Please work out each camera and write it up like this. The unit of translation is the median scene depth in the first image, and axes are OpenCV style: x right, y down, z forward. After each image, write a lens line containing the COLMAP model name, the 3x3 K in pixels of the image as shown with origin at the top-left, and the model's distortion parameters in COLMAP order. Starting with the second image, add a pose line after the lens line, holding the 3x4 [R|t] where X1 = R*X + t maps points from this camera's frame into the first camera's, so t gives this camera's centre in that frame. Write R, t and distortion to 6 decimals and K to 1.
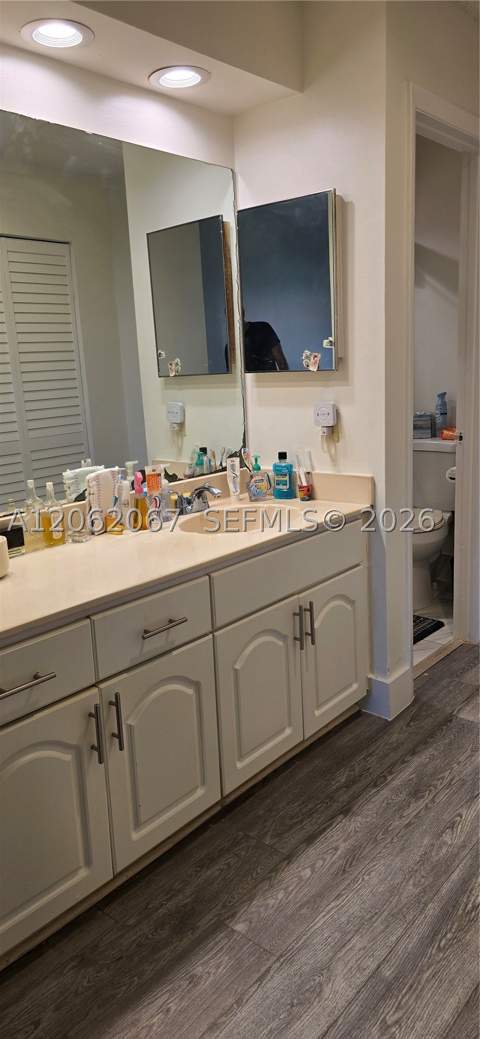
lens RADIAL K [[698.9, 0, 238.4], [0, 698.9, 494.5], [0, 0, 1]] dist [0.078232, -0.064393]
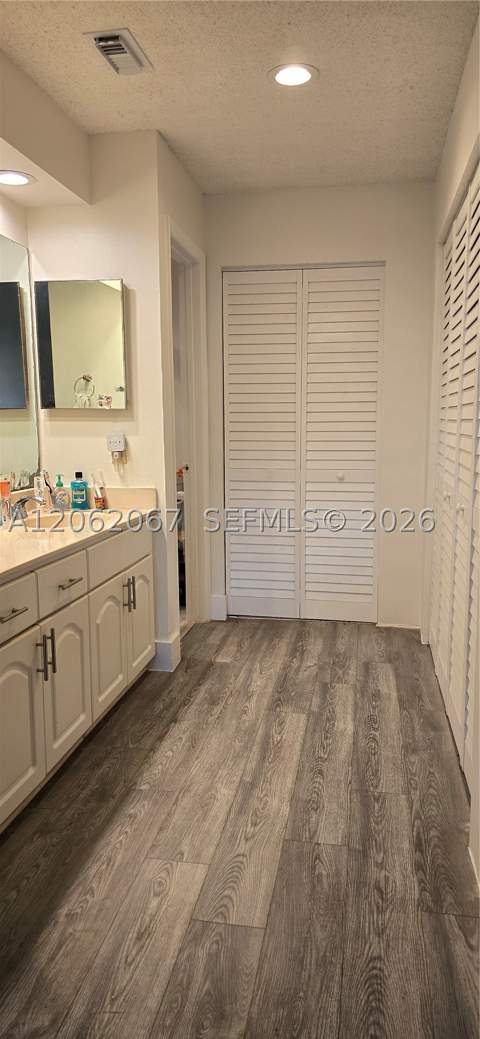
lens RADIAL K [[698.9, 0, 238.4], [0, 698.9, 494.5], [0, 0, 1]] dist [0.078232, -0.064393]
pose [[0.853139, -0.009685, 0.521594, -0.424018], [0.060551, 0.994908, -0.080565, 0.118518], [-0.518158, 0.100316, 0.849381, -0.256011]]
